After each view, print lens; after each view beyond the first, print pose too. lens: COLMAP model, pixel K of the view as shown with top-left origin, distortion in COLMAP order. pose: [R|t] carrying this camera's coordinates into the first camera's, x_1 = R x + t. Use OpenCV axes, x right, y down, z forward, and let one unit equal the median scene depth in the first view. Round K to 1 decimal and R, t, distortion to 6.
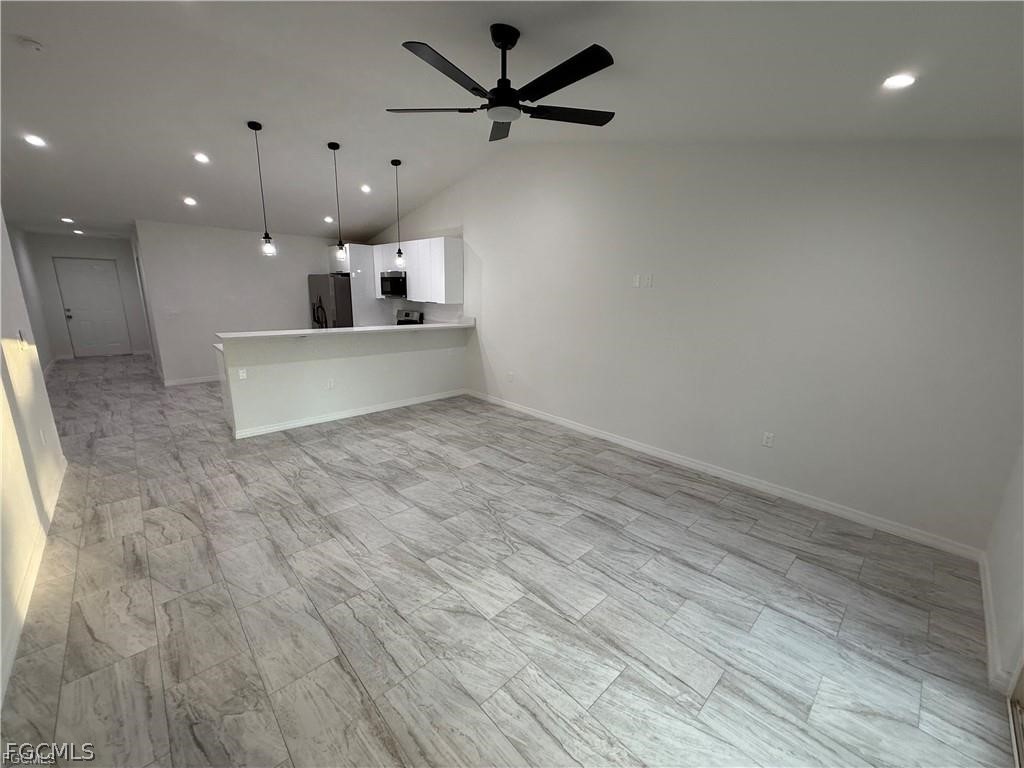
lens RADIAL K [[408.2, 0, 513.0], [0, 408.2, 381.7], [0, 0, 1]] dist [0.000403, 0.000419]
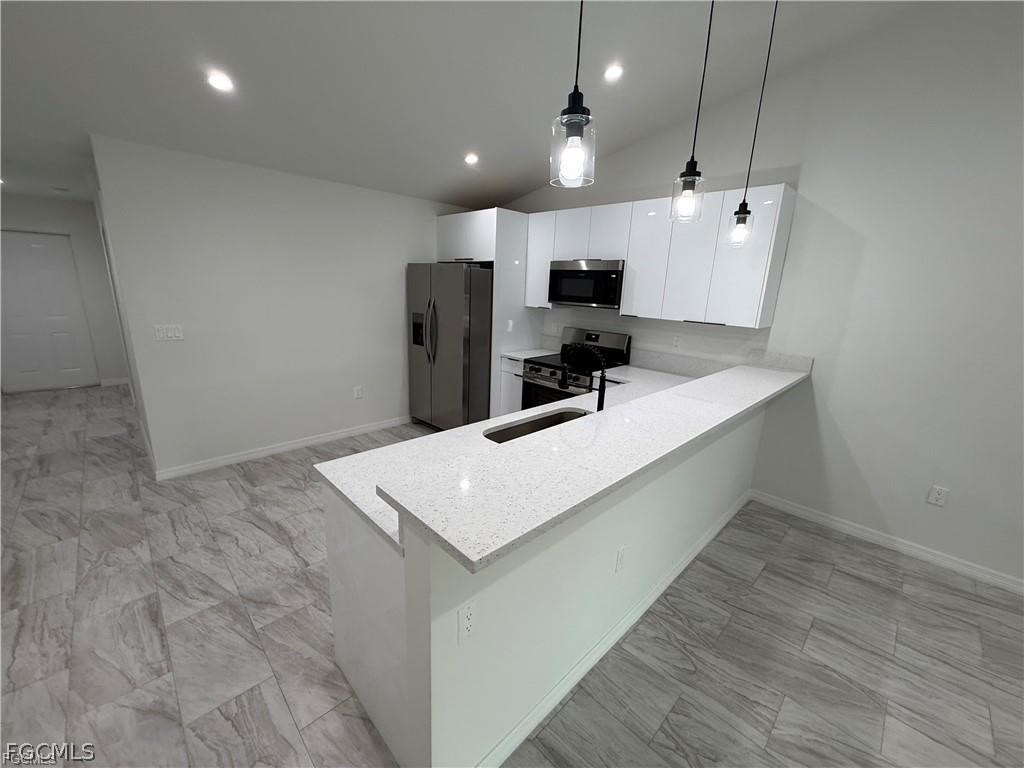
lens RADIAL K [[408.2, 0, 513.5], [0, 408.2, 383.3], [0, 0, 1]] dist [0.000403, 0.000419]
pose [[0.999650, 0.008514, 0.025049, -0.689619], [-0.008955, 0.999806, 0.017555, -0.197964], [-0.024894, -0.017773, 0.999532, 0.788722]]
